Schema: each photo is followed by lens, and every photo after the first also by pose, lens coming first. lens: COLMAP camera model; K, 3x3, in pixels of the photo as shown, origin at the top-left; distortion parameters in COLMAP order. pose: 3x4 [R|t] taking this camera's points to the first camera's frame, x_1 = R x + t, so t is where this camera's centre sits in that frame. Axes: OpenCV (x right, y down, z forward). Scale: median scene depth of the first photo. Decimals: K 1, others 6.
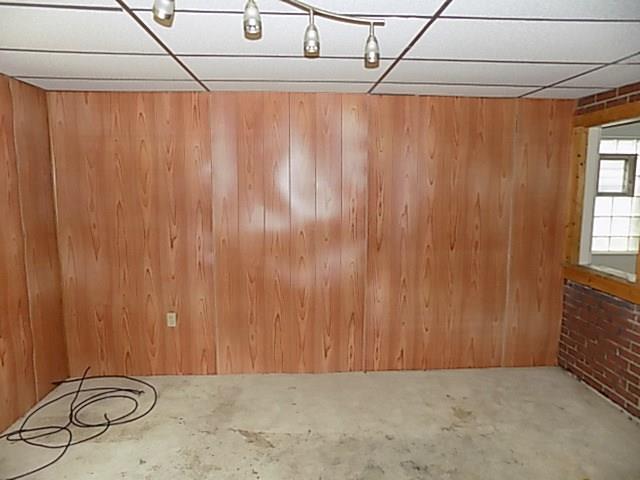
lens RADIAL K [[428.6, 0, 320.7], [0, 428.6, 236.6], [0, 0, 1]] dist [-0.046018, 0.038318]
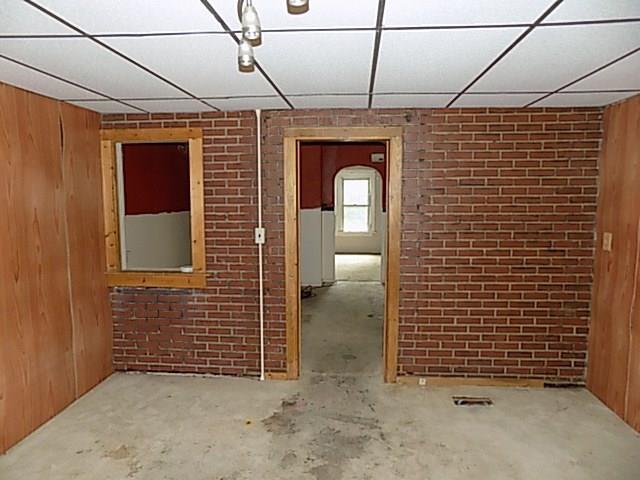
lens RADIAL K [[428.6, 0, 320.5], [0, 428.6, 238.8], [0, 0, 1]] dist [-0.046018, 0.038318]
pose [[0.143878, -0.107336, 0.983757, -0.366015], [0.126714, 0.987915, 0.089257, -0.045088], [-0.981449, 0.111814, 0.155740, 0.338011]]
